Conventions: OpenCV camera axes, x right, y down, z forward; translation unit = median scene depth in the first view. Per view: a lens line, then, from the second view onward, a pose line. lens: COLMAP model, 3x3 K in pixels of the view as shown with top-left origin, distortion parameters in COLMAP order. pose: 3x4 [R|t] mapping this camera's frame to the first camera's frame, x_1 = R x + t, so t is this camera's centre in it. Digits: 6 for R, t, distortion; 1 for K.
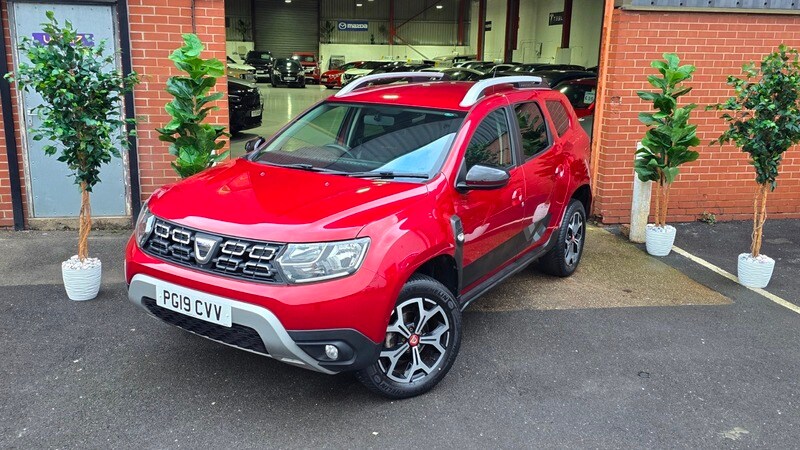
lens RADIAL K [[687.7, 0, 384.9], [0, 687.7, 214.1], [0, 0, 1]] dist [0.092688, -0.105863]
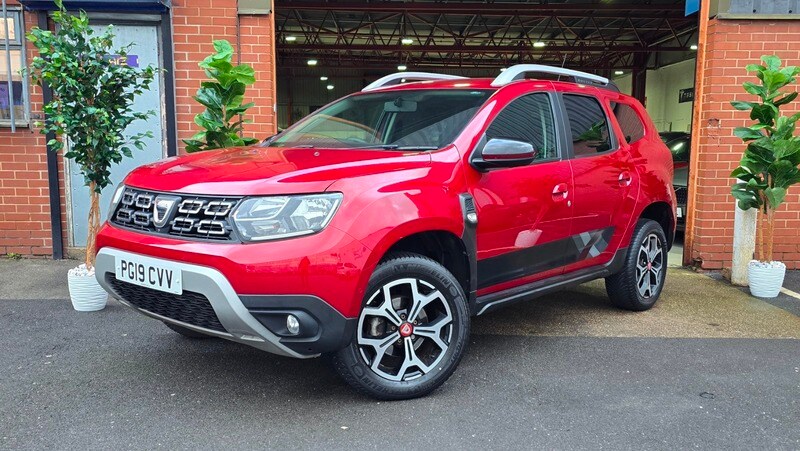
lens RADIAL K [[728.1, 0, 404.6], [0, 728.1, 251.6], [0, 0, 1]] dist [0.083715, -0.092804]
pose [[0.990303, 0.008022, -0.138692, 0.101454], [-0.020207, 0.996032, -0.086675, 0.103097], [0.137446, 0.088637, 0.986535, 0.072853]]
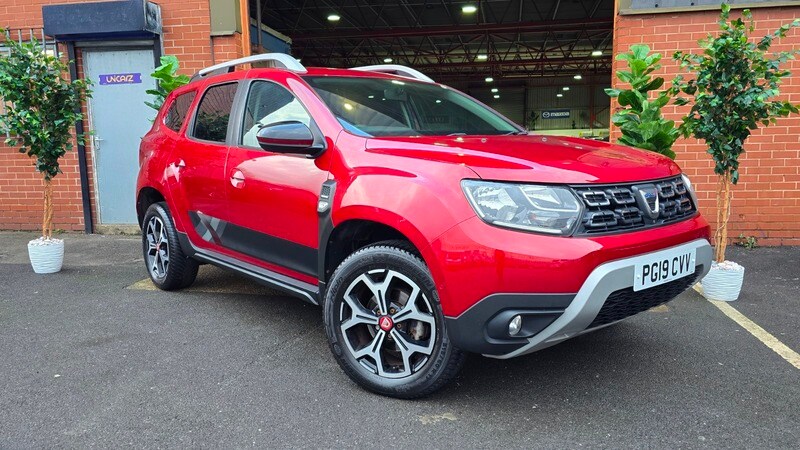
lens RADIAL K [[589.5, 0, 408.1], [0, 589.5, 230.9], [0, 0, 1]] dist [0.060576, -0.050625]
pose [[0.946570, 0.010176, -0.322338, 0.403288], [-0.038995, 0.995780, -0.083077, 0.095243], [0.320132, 0.091208, 0.942972, 0.204317]]
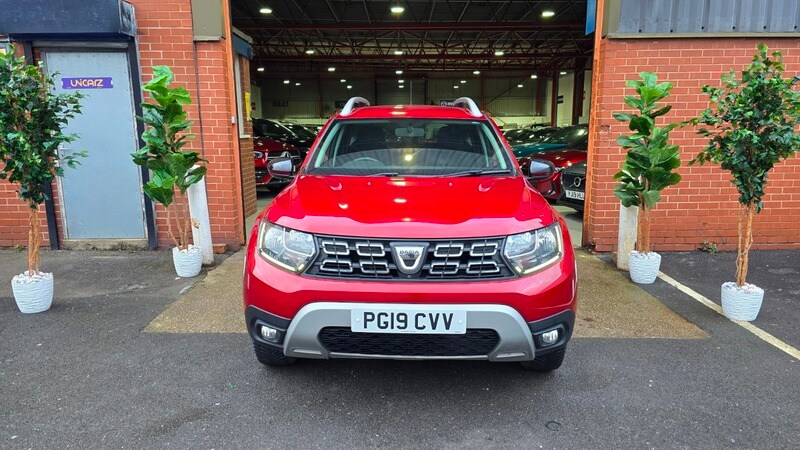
lens RADIAL K [[527.1, 0, 402.5], [0, 527.1, 228.2], [0, 0, 1]] dist [0.061499, -0.049252]
pose [[0.987223, 0.004374, -0.159284, 0.208019], [-0.011208, 0.999054, -0.042029, 0.020539], [0.158950, 0.043277, 0.986338, 0.246745]]
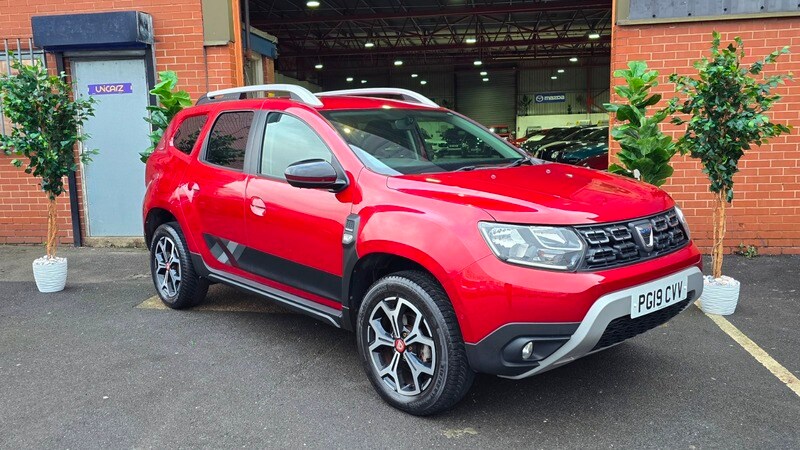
lens RADIAL K [[647.8, 0, 394.5], [0, 647.8, 222.6], [0, 0, 1]] dist [0.090438, -0.095395]
pose [[0.949578, -0.000199, -0.313532, 0.403656], [-0.028180, 0.995898, -0.085981, 0.072637], [0.312263, 0.090481, 0.945677, 0.100714]]
